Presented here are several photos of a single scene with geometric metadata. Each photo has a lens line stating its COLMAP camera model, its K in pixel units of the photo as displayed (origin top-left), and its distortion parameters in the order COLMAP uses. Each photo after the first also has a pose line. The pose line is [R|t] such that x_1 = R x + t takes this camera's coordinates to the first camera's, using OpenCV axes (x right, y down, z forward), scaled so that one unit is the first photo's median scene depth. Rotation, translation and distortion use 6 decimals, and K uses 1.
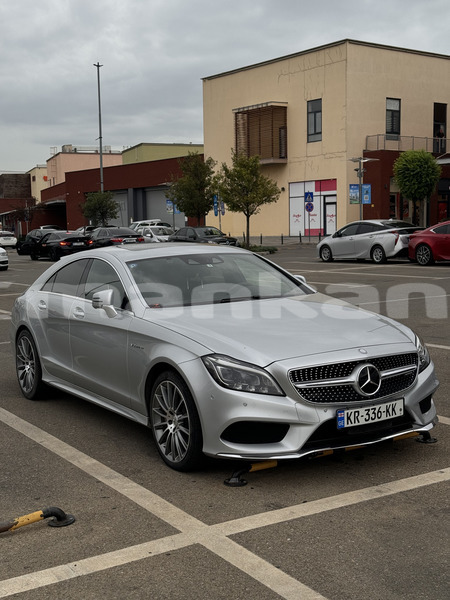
lens RADIAL K [[819.5, 0, 225.0], [0, 819.5, 300.0], [0, 0, 1]] dist [0.120093, -0.012829]
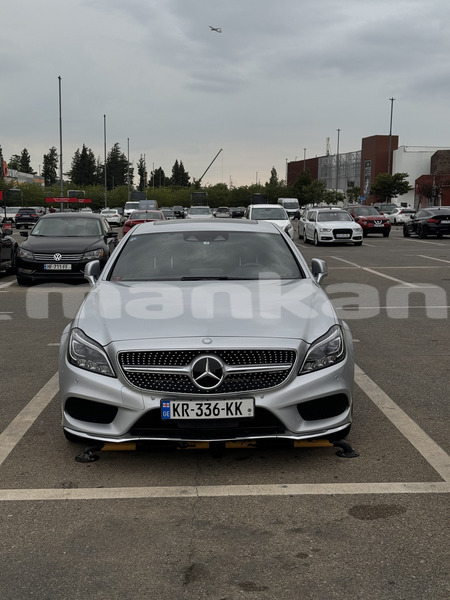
lens RADIAL K [[819.5, 0, 225.0], [0, 819.5, 300.0], [0, 0, 1]] dist [0.120093, -0.012829]
pose [[0.870996, 0.081091, -0.484552, 0.636856], [-0.067577, 0.996684, 0.045326, -0.026763], [0.486621, -0.006734, 0.873587, 0.211697]]
